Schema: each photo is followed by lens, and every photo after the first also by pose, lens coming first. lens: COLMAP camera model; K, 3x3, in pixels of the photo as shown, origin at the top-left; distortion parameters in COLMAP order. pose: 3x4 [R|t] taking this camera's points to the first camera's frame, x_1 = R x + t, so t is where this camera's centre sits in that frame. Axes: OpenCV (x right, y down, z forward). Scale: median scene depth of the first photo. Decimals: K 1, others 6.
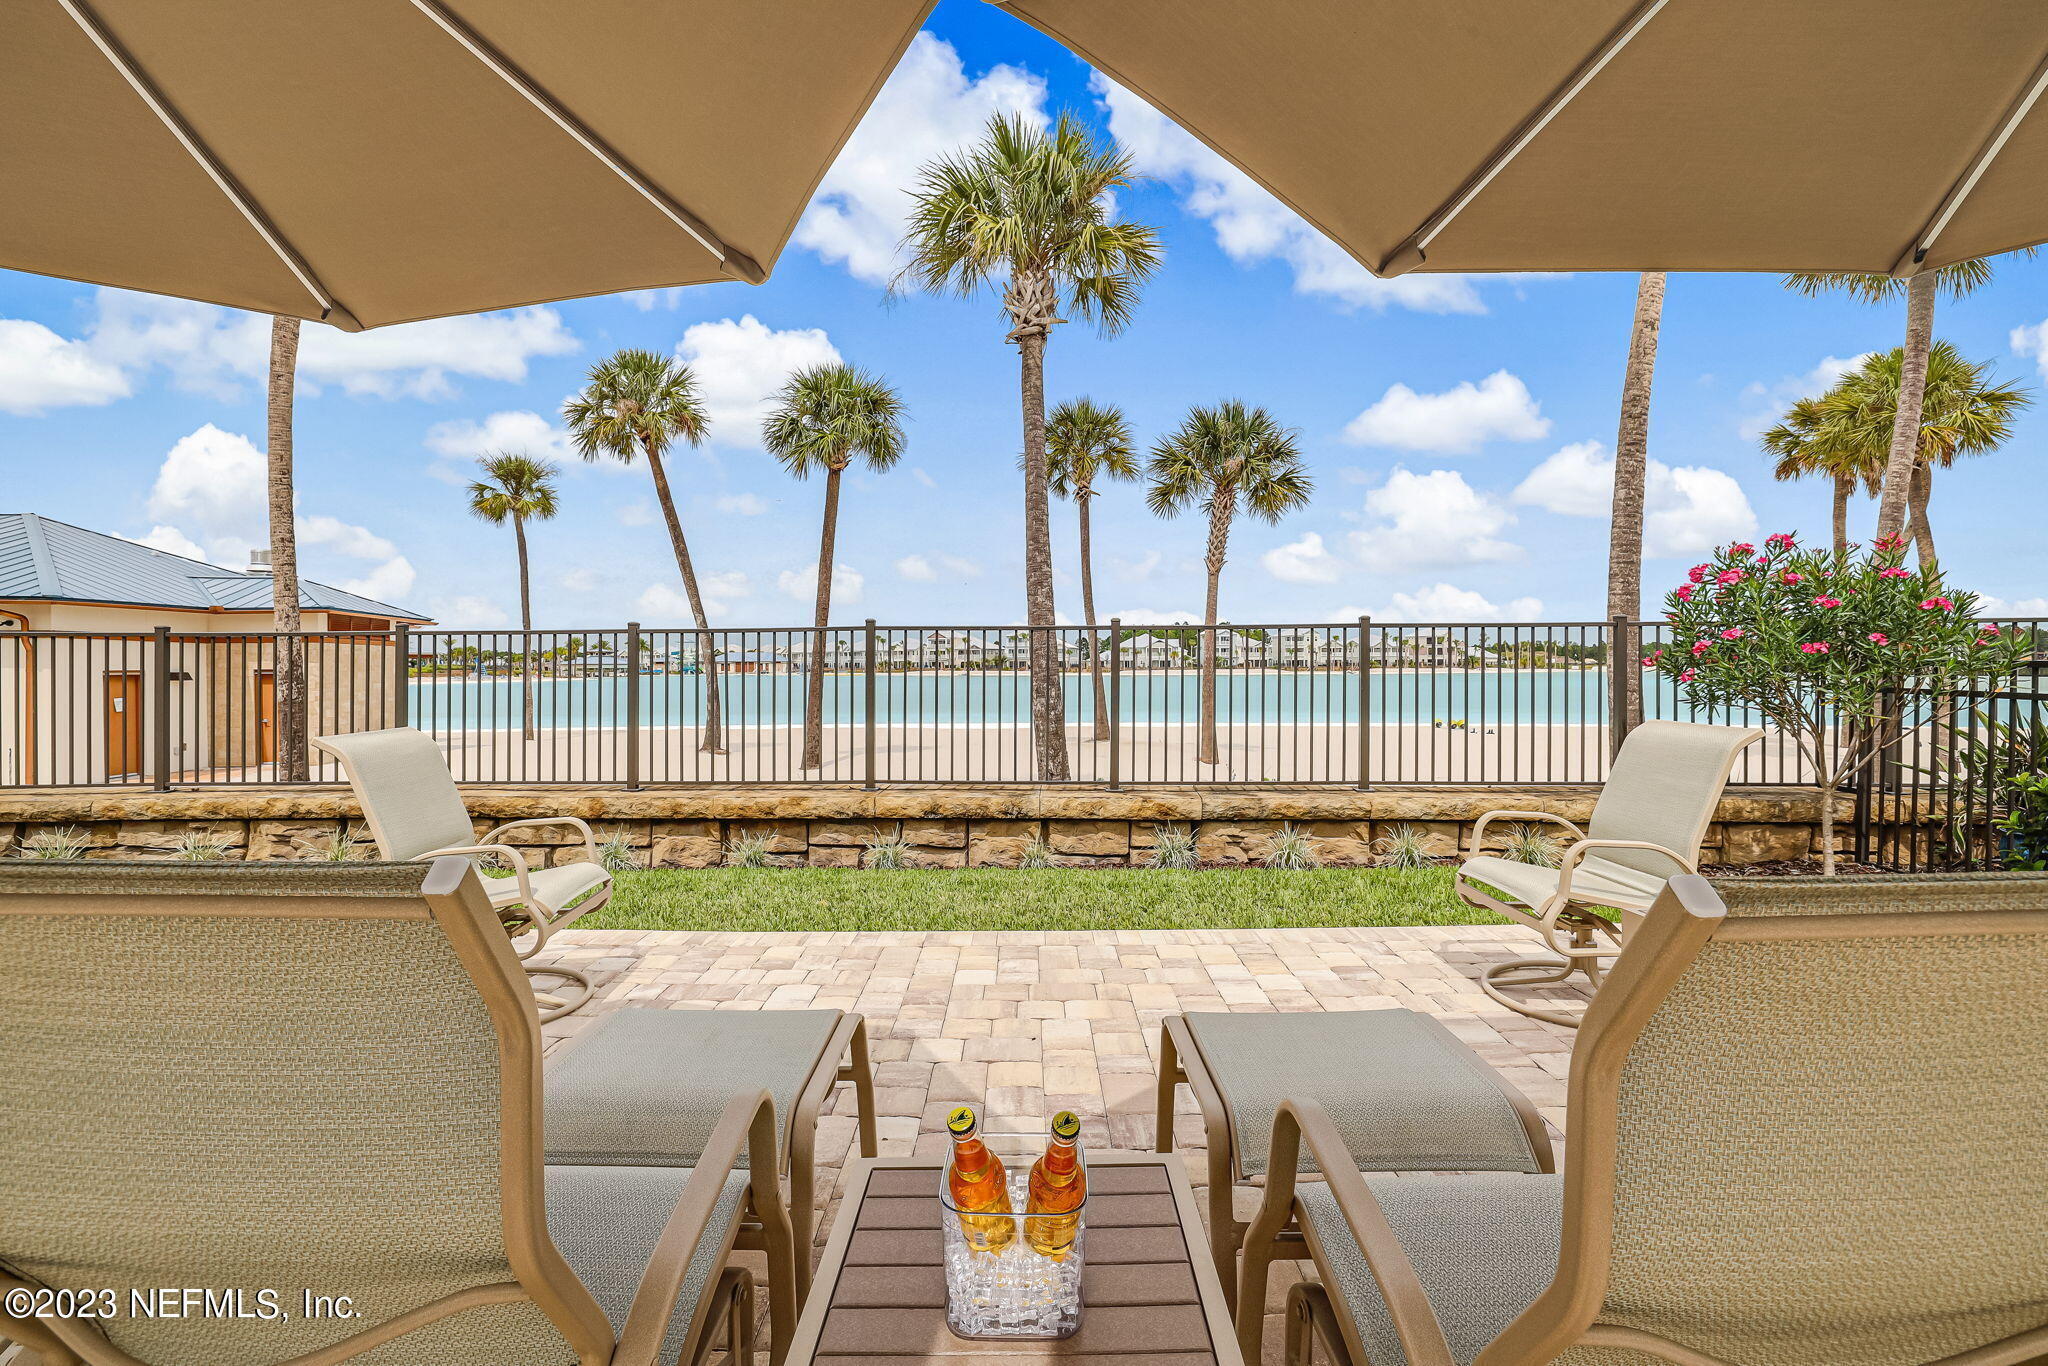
lens RADIAL K [[888.8, 0, 1019.2], [0, 888.8, 660.3], [0, 0, 1]] dist [-0.049802, 0.018628]
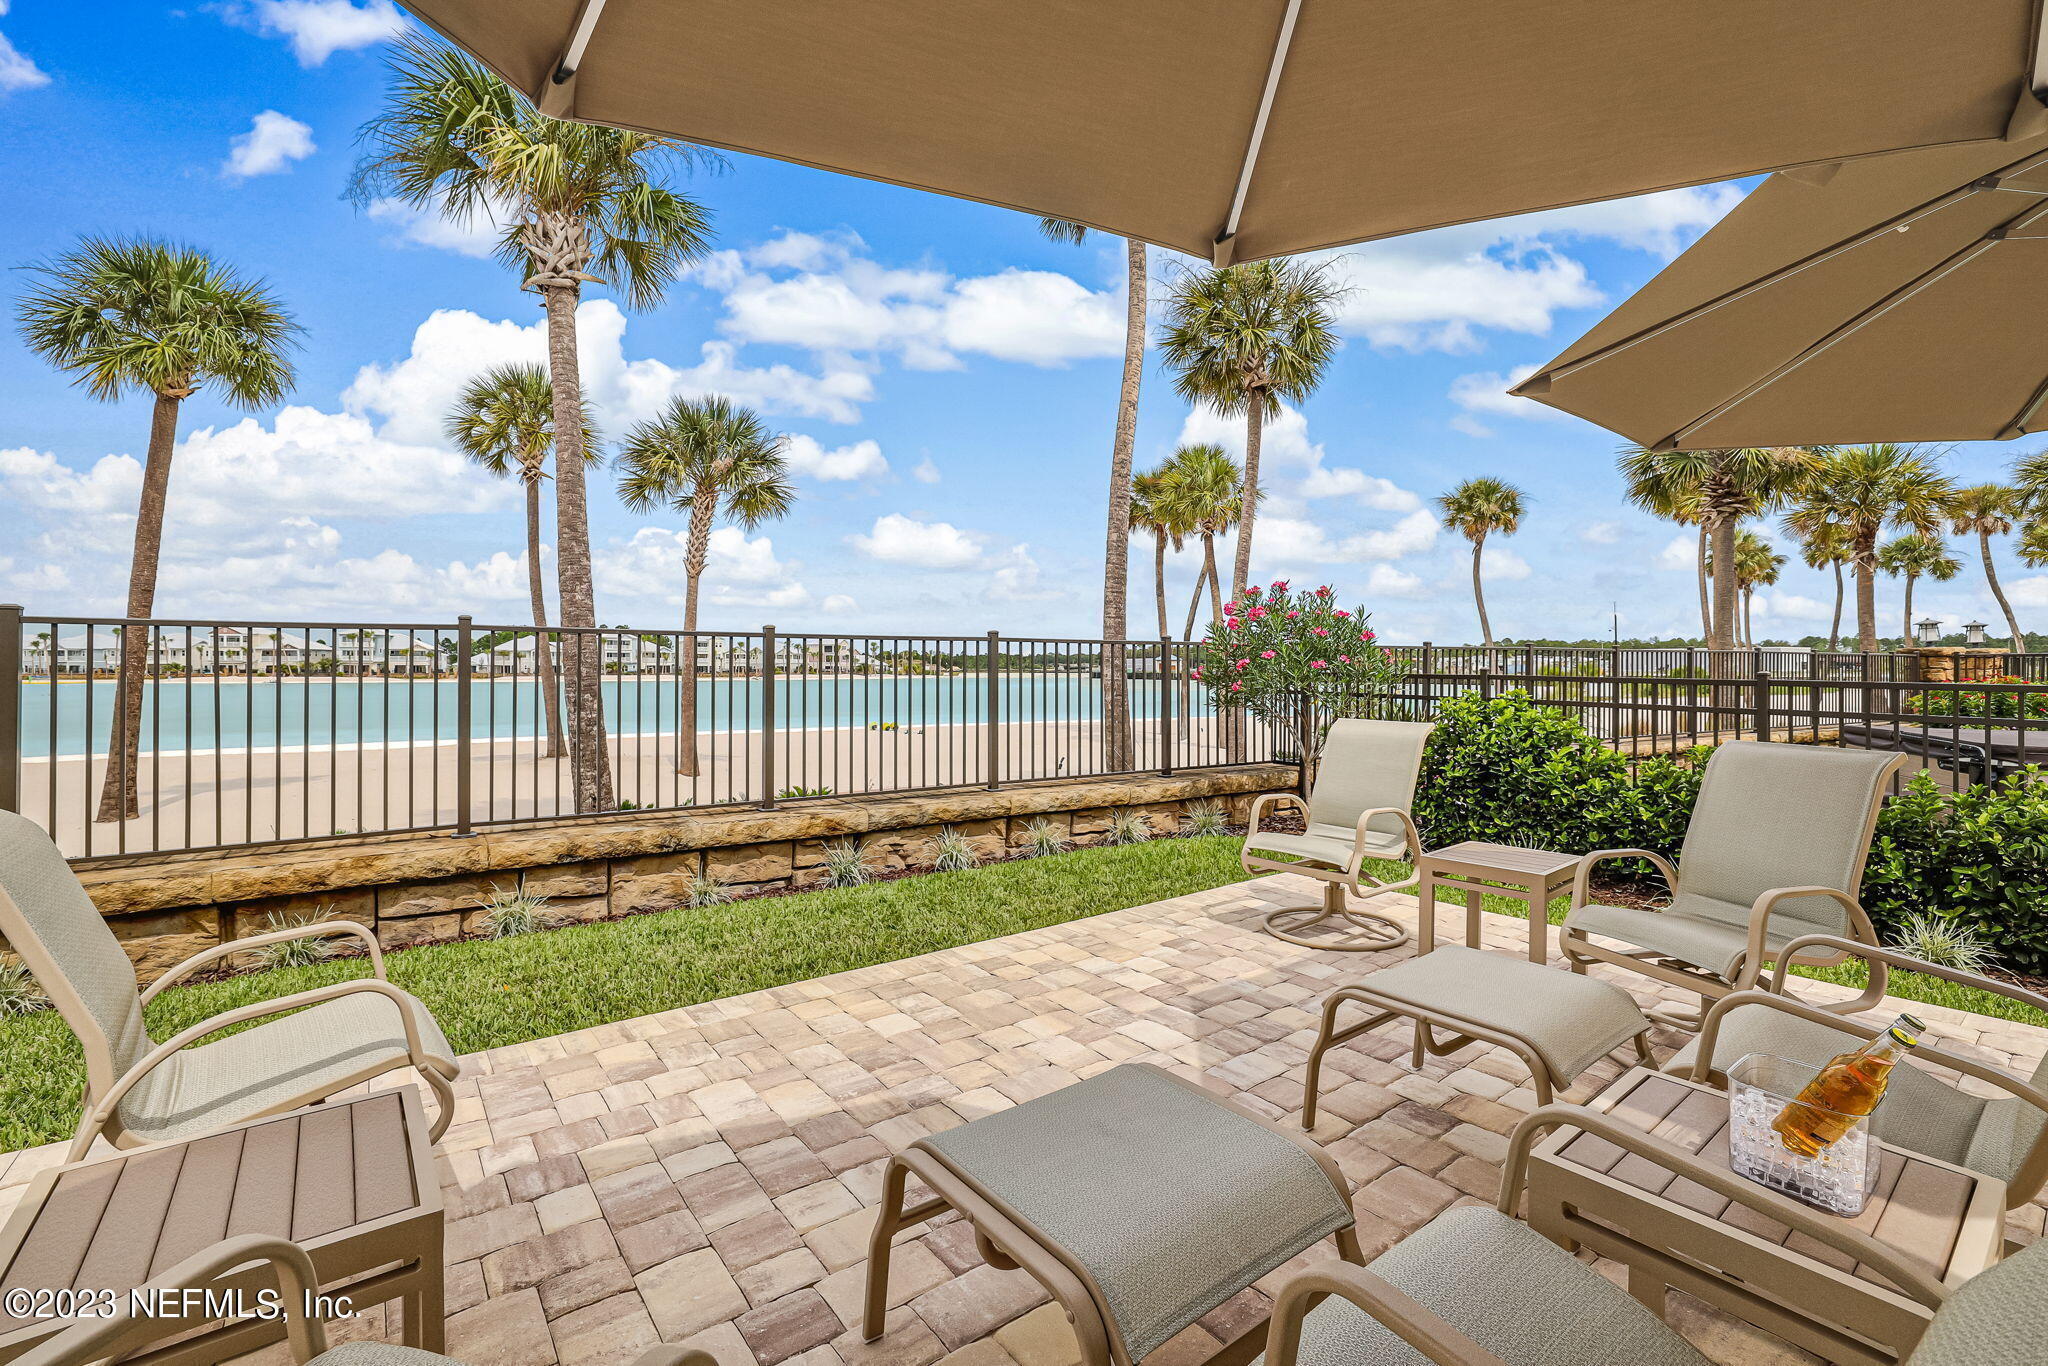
lens RADIAL K [[896.3, 0, 995.8], [0, 896.3, 661.3], [0, 0, 1]] dist [-0.055407, 0.025864]
pose [[0.796410, 0.009687, 0.604679, -0.272178], [-0.006507, 0.999951, -0.007448, -0.003836], [-0.604722, 0.001997, 0.796434, 0.110475]]
